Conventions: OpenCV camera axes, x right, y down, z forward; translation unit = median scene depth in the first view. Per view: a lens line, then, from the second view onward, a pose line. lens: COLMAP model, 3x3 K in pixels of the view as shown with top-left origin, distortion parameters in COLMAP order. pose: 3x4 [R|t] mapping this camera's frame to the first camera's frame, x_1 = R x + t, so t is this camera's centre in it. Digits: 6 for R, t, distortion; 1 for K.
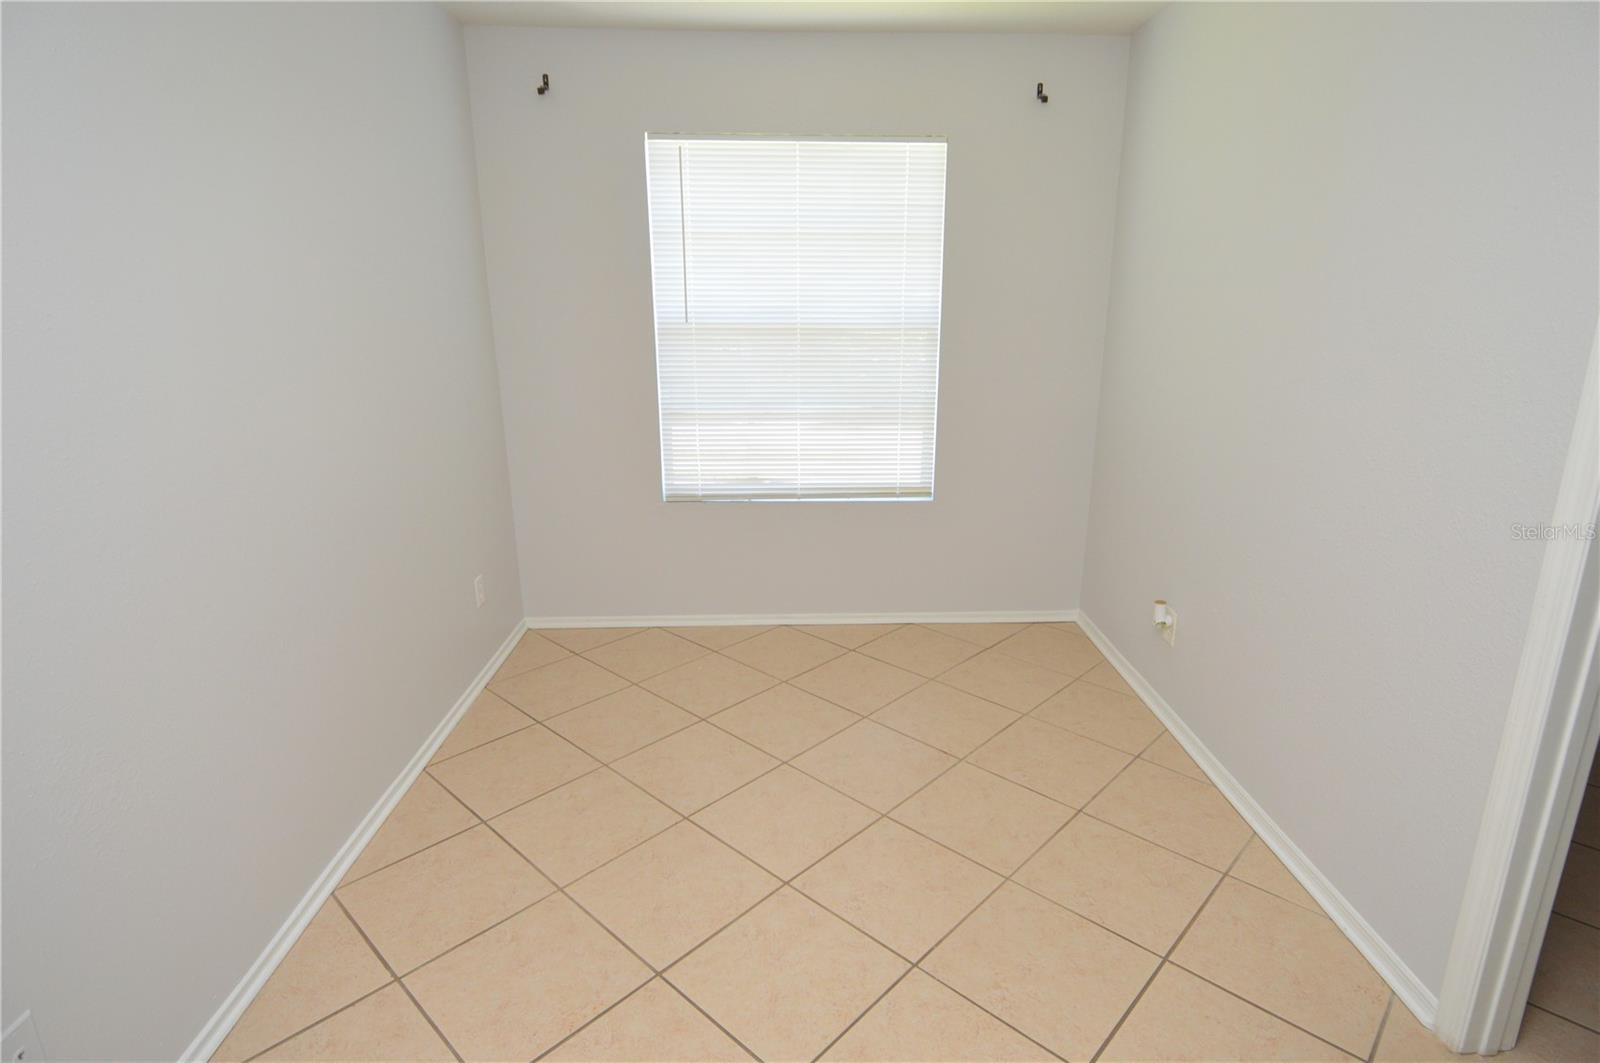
lens RADIAL K [[846.8, 0, 809.7], [0, 846.8, 524.1], [0, 0, 1]] dist [0.020909, -0.033423]
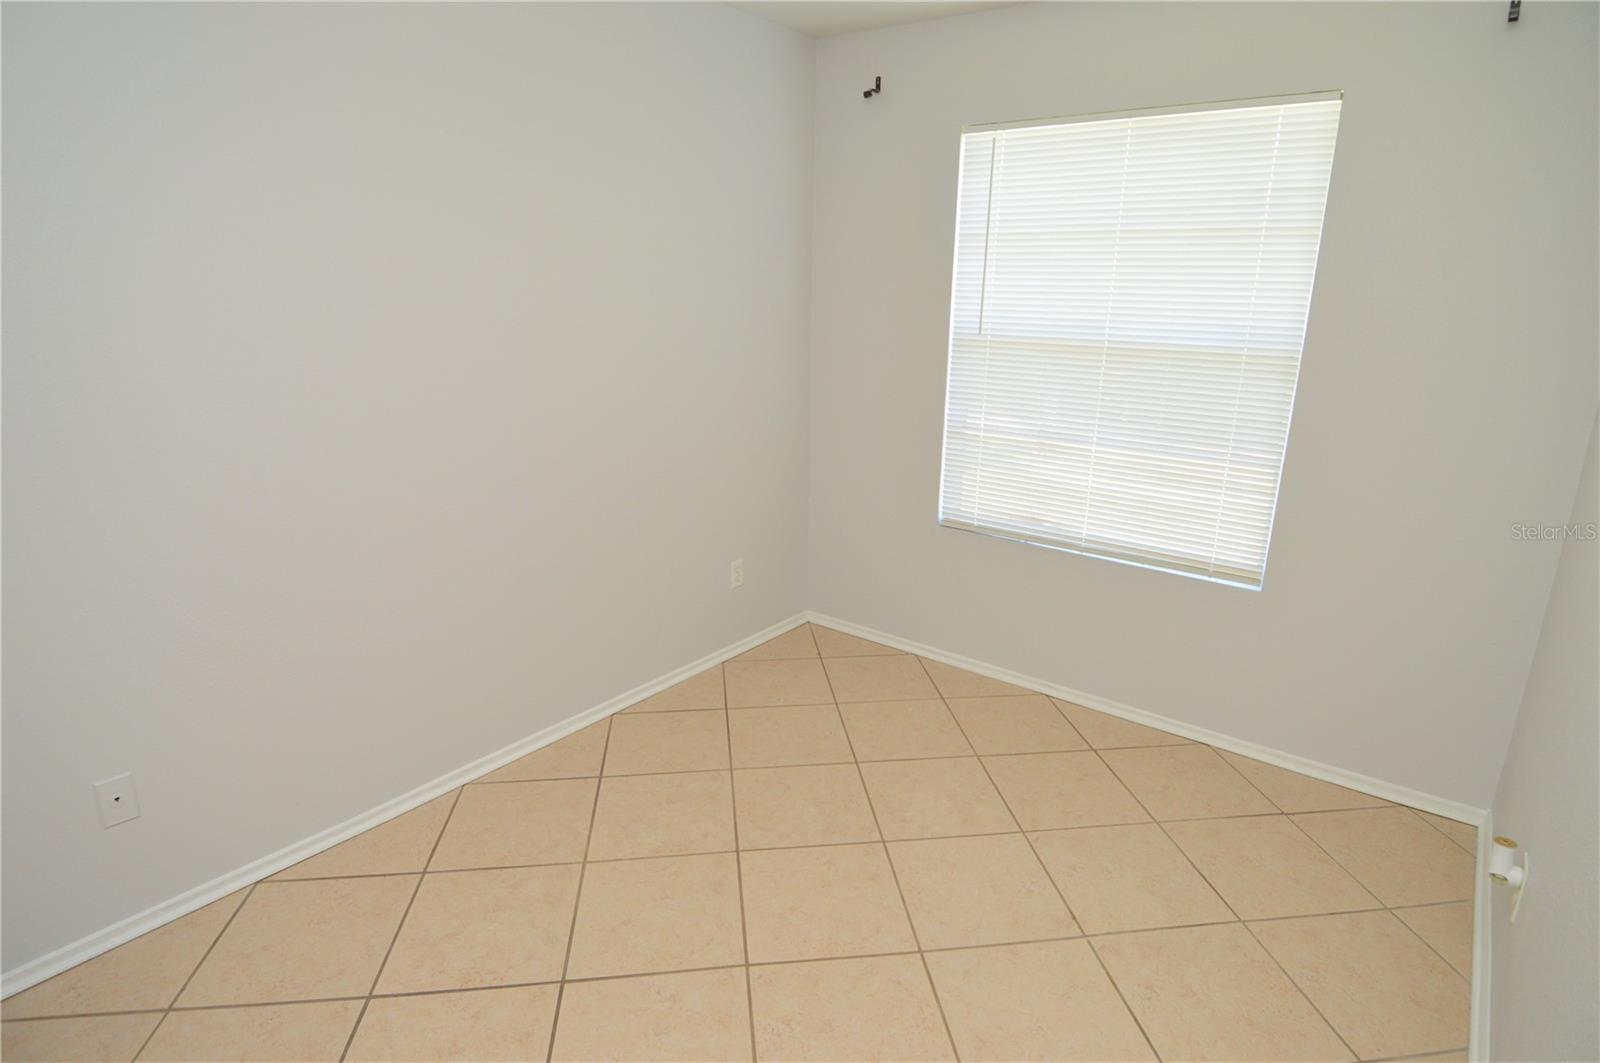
lens RADIAL K [[846.8, 0, 809.7], [0, 846.8, 524.1], [0, 0, 1]] dist [0.020909, -0.033423]
pose [[0.774071, 0.183741, -0.605849, 0.297424], [-0.190002, 0.980268, 0.054535, -0.054529], [0.603915, 0.072899, 0.793708, 0.190969]]
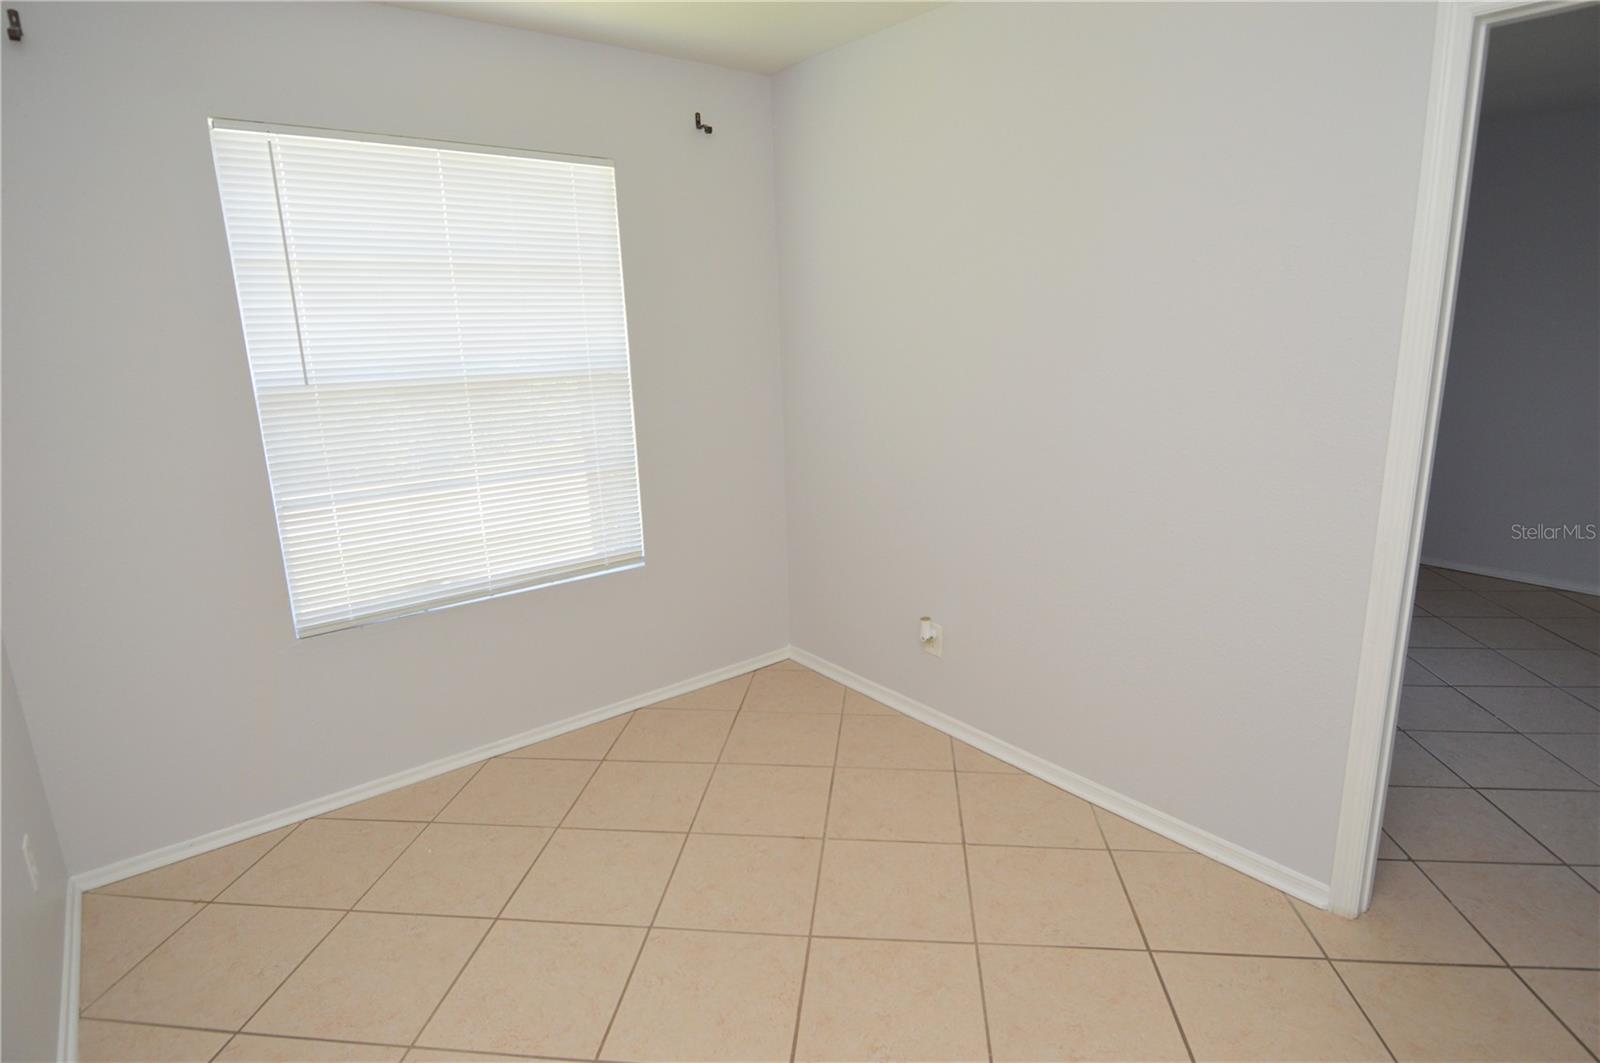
lens RADIAL K [[846.8, 0, 809.7], [0, 846.8, 524.1], [0, 0, 1]] dist [0.020909, -0.033423]
pose [[0.796732, -0.160891, 0.582522, -0.242741], [0.188744, 0.981939, 0.013058, -0.052683], [-0.574102, 0.099544, 0.812710, 0.189379]]
